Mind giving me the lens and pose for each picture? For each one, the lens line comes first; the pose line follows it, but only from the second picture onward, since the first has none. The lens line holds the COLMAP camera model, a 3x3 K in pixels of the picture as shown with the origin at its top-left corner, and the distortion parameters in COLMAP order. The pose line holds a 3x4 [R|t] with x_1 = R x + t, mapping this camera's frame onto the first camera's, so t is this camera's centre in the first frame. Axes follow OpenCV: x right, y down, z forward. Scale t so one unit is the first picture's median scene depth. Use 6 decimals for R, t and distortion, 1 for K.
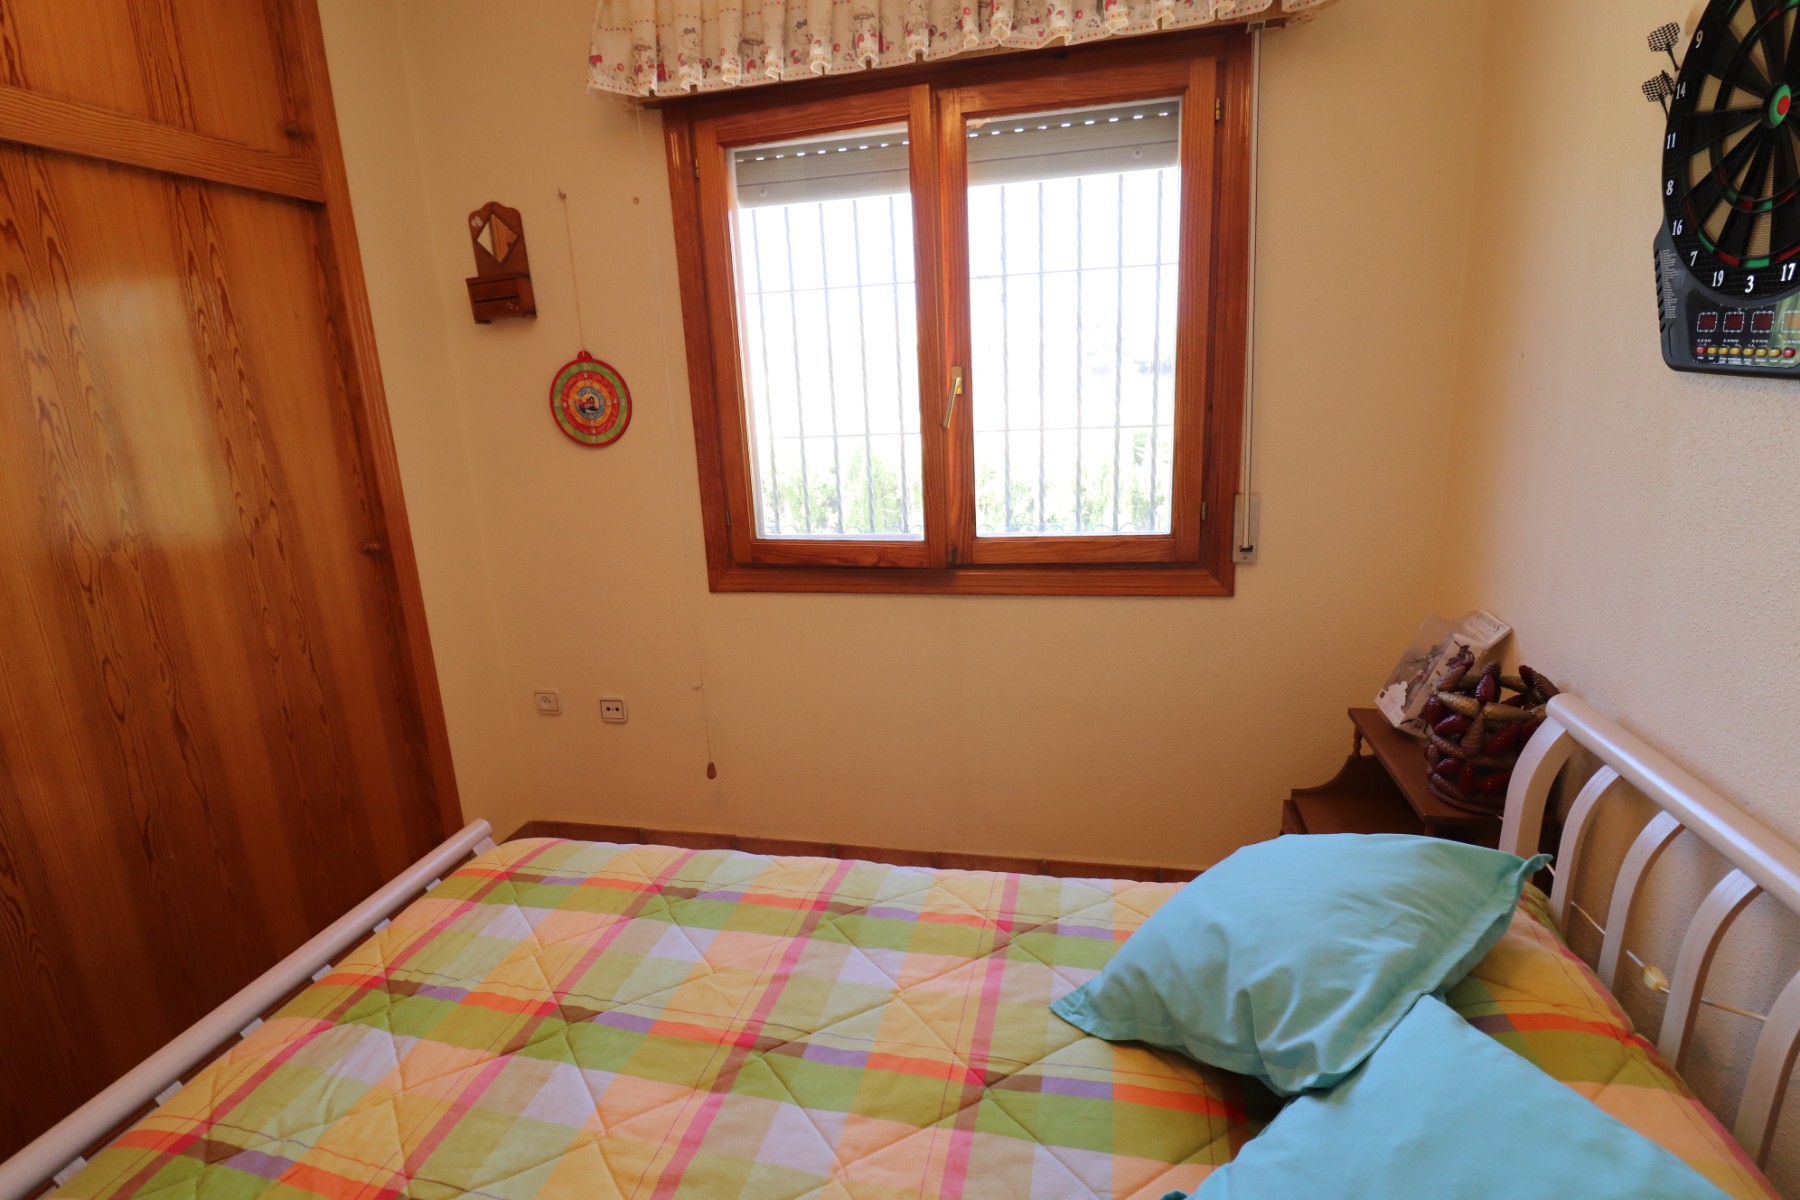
lens RADIAL K [[835.1, 0, 887.6], [0, 835.1, 592.1], [0, 0, 1]] dist [-0.006302, -0.009340]
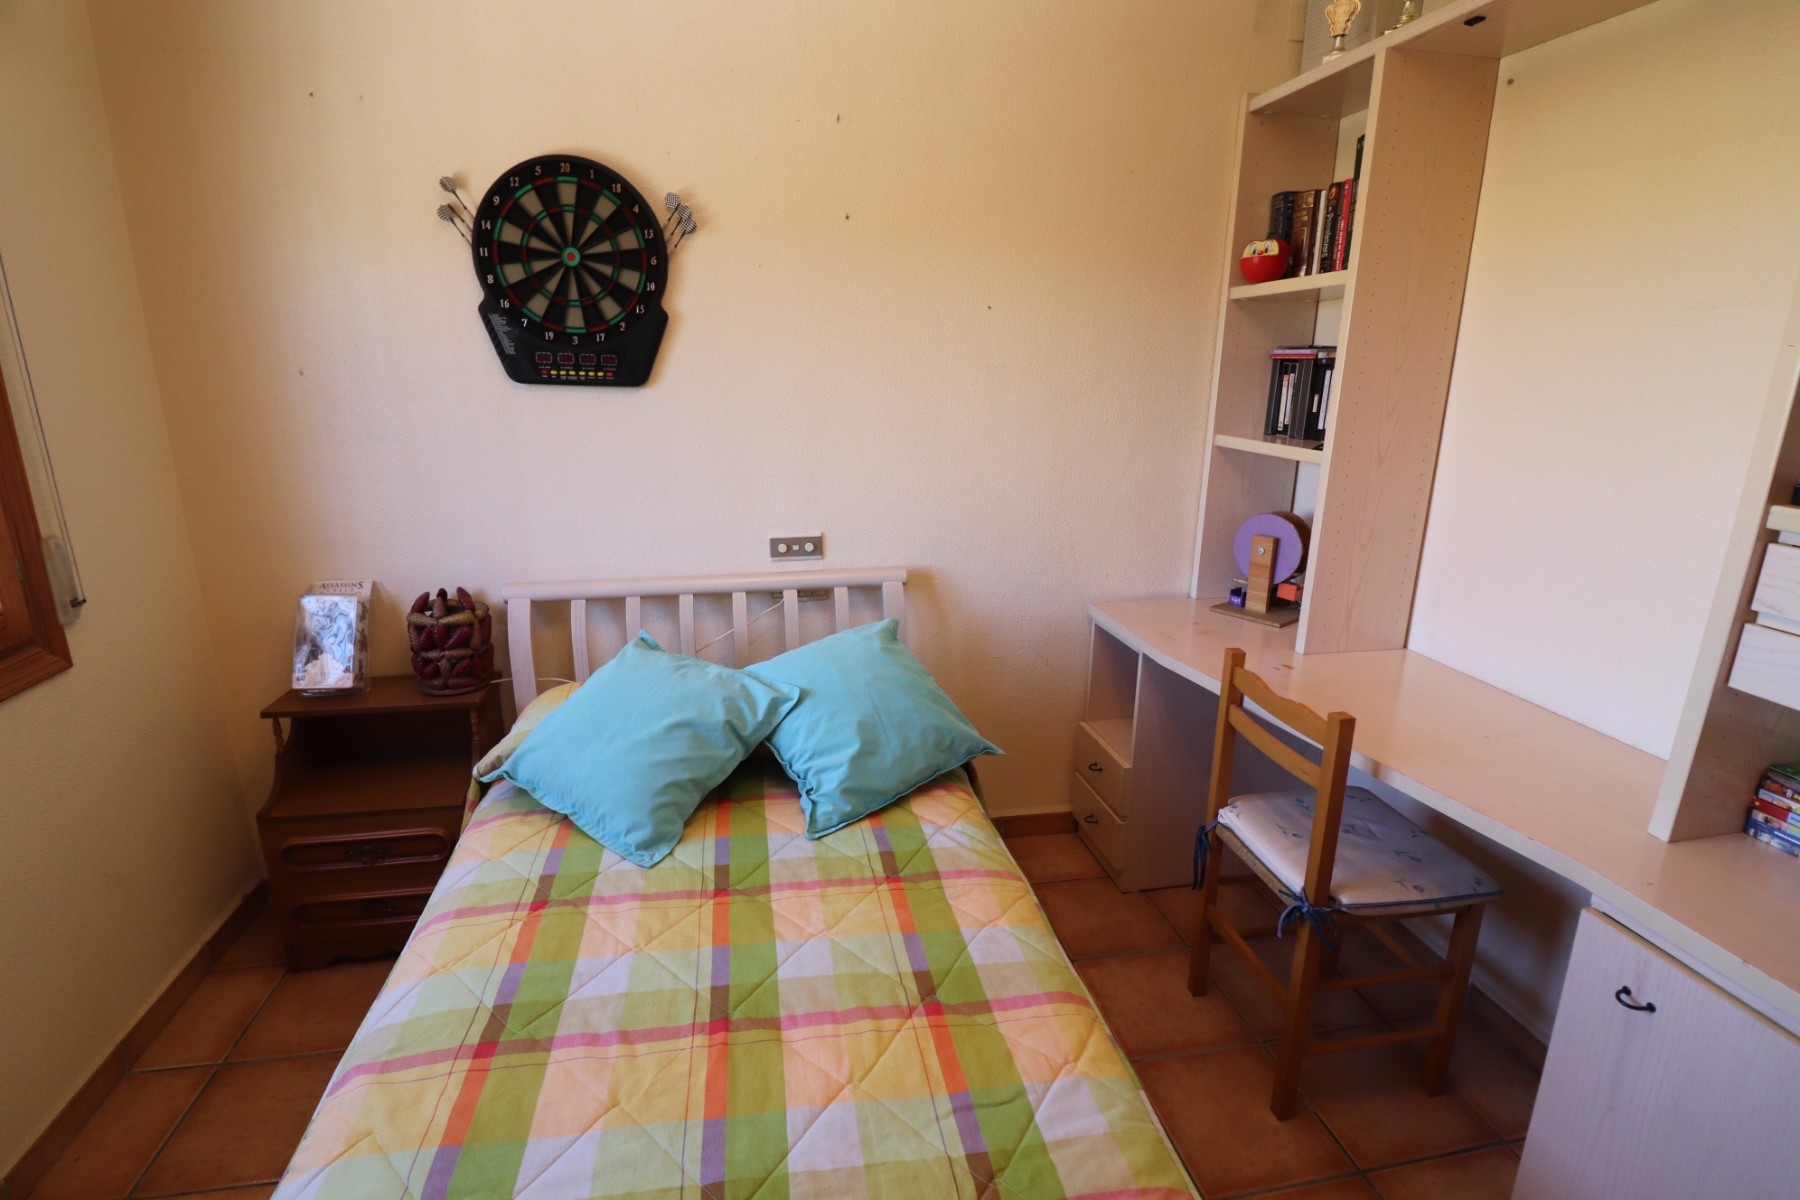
lens RADIAL K [[835.1, 0, 887.9], [0, 835.1, 595.6], [0, 0, 1]] dist [-0.006302, -0.009340]
pose [[-0.393328, -0.204770, 0.896305, -0.949237], [0.241566, 0.917613, 0.315645, -0.190526], [-0.887095, 0.340669, -0.311458, 0.864845]]
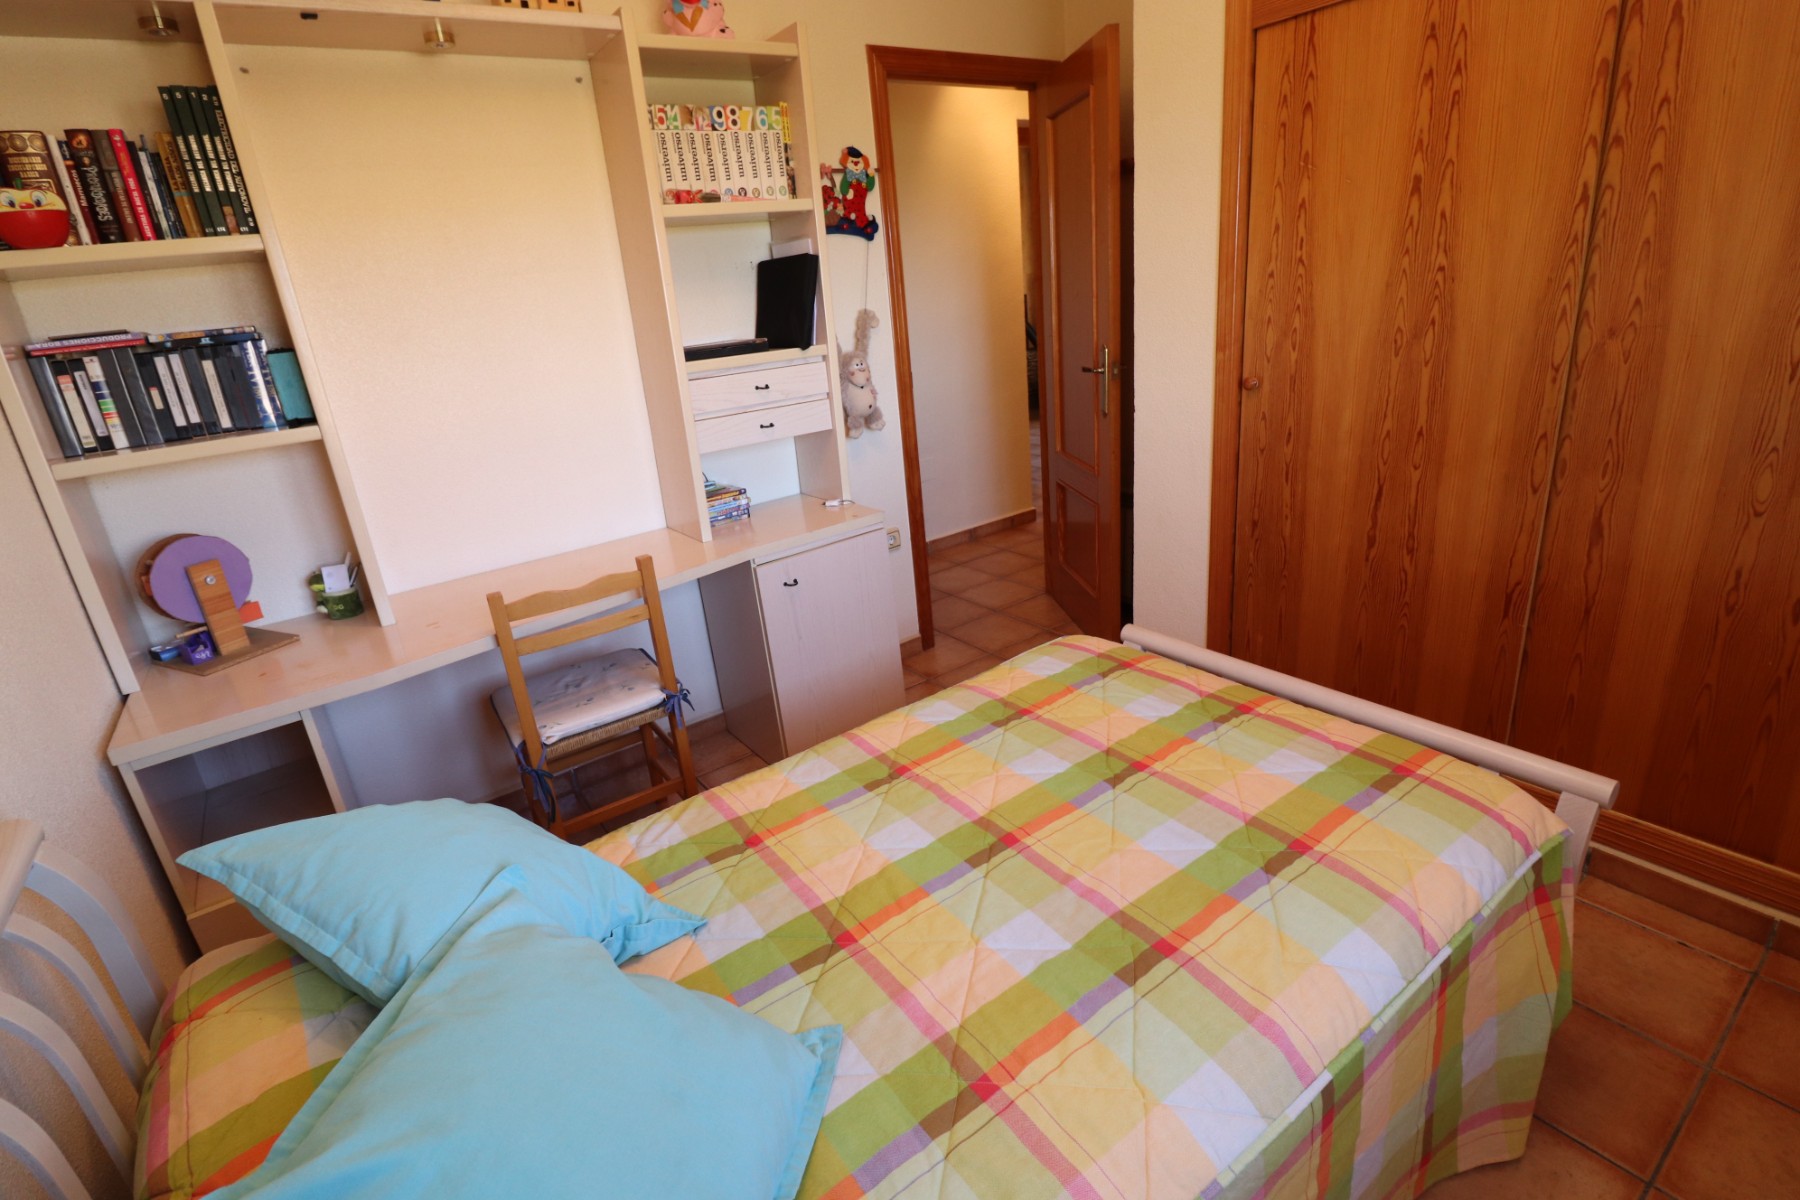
lens RADIAL K [[835.1, 0, 893.9], [0, 835.1, 591.5], [0, 0, 1]] dist [-0.006302, -0.009340]
pose [[-0.649491, 0.361557, -0.668908, 0.538168], [-0.060616, 0.852294, 0.519538, -0.324817], [0.757949, 0.377982, -0.531642, 1.240014]]
